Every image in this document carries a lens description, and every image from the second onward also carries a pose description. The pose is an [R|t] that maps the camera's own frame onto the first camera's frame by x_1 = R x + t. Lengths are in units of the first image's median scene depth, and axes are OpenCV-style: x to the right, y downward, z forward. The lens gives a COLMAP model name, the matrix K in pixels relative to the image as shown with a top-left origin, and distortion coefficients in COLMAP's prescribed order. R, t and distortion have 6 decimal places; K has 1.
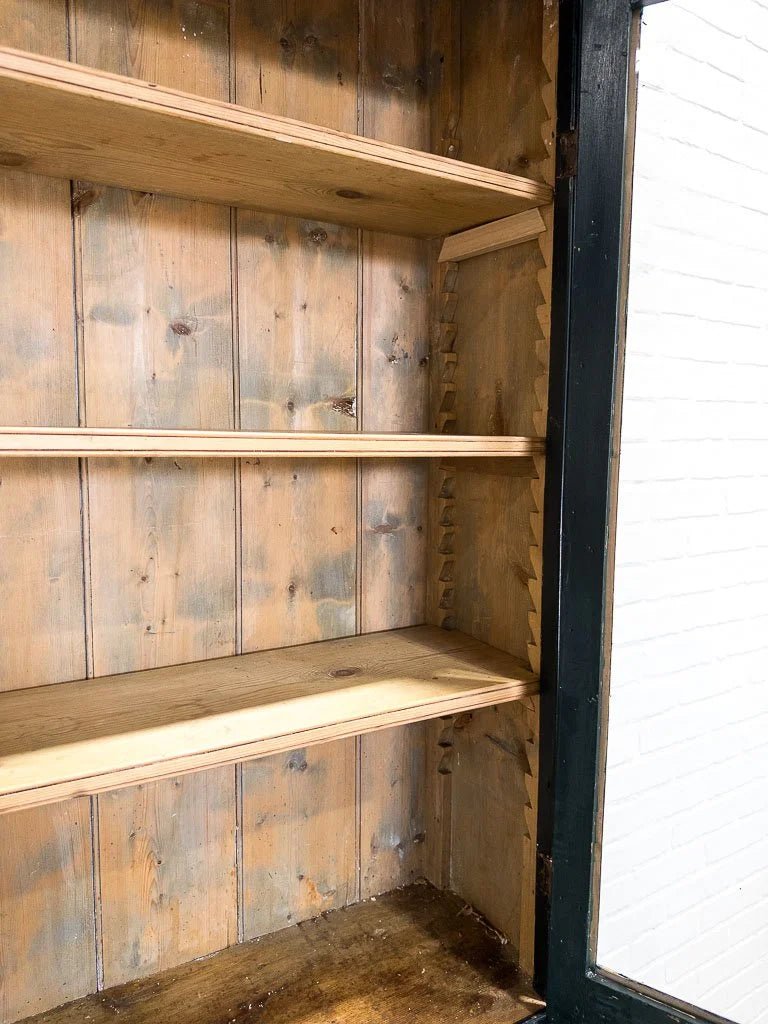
lens RADIAL K [[739.2, 0, 402.5], [0, 739.2, 511.8], [0, 0, 1]] dist [0.005800, -0.005873]
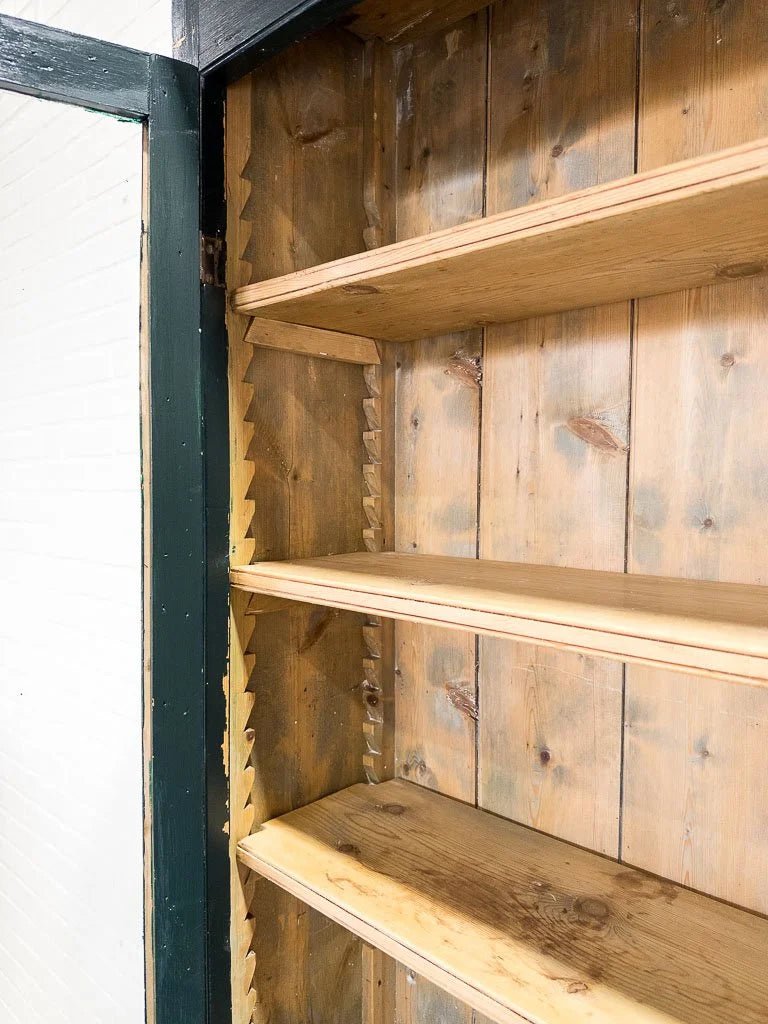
lens RADIAL K [[730.1, 0, 352.3], [0, 730.1, 511.5], [0, 0, 1]] dist [-0.029930, -0.000968]
pose [[0.250423, 0.020325, -0.967923, 0.171319], [-0.104454, 0.994511, -0.006141, -0.174566], [0.962485, 0.102641, 0.251172, 0.443889]]
